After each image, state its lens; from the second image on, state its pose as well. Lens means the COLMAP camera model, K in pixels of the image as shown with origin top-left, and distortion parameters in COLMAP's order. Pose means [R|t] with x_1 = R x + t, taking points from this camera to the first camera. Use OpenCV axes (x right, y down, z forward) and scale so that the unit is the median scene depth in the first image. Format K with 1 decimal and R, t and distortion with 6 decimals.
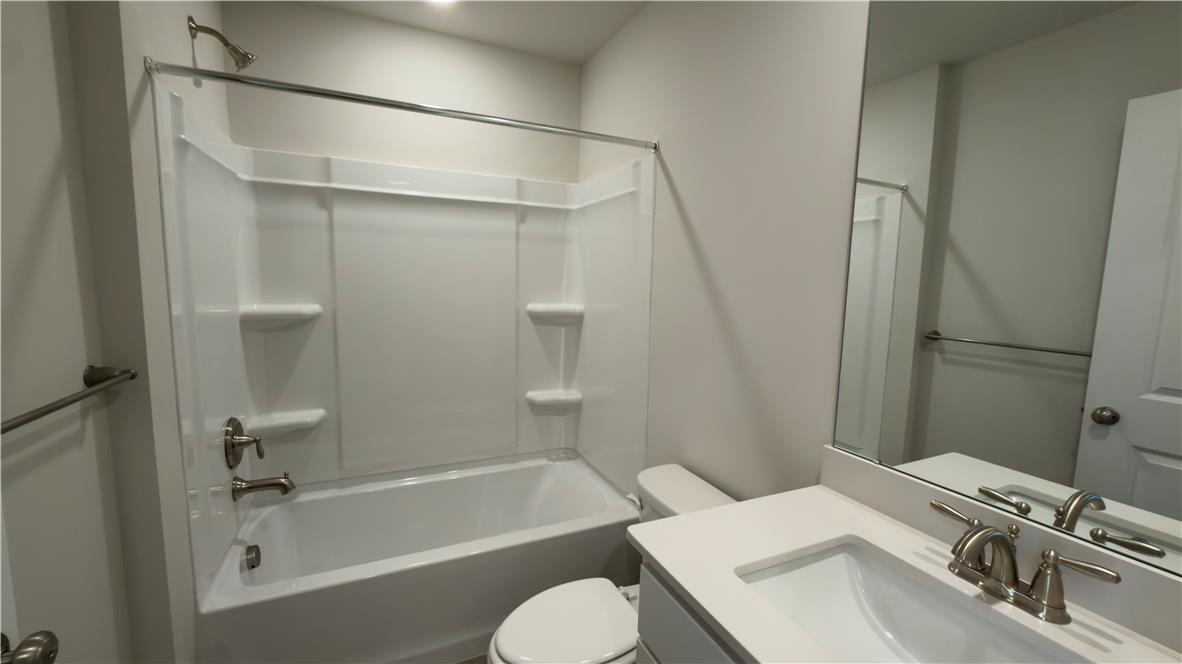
lens RADIAL K [[475.5, 0, 591.0], [0, 475.5, 332.0], [0, 0, 1]] dist [0.006150, 0.000124]
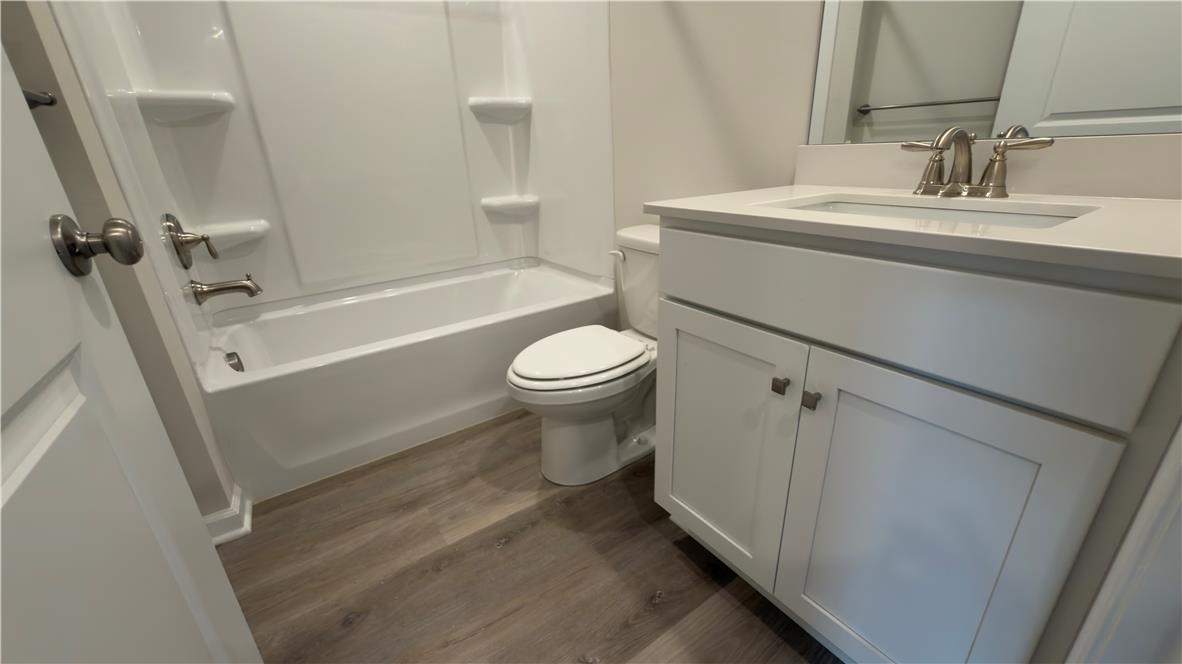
lens RADIAL K [[475.5, 0, 591.0], [0, 475.5, 332.0], [0, 0, 1]] dist [0.006150, 0.000124]
pose [[0.982581, -0.121150, 0.140918, -0.101428], [0.080689, 0.961210, 0.263751, 0.178032], [-0.167405, -0.247786, 0.954242, -0.036067]]
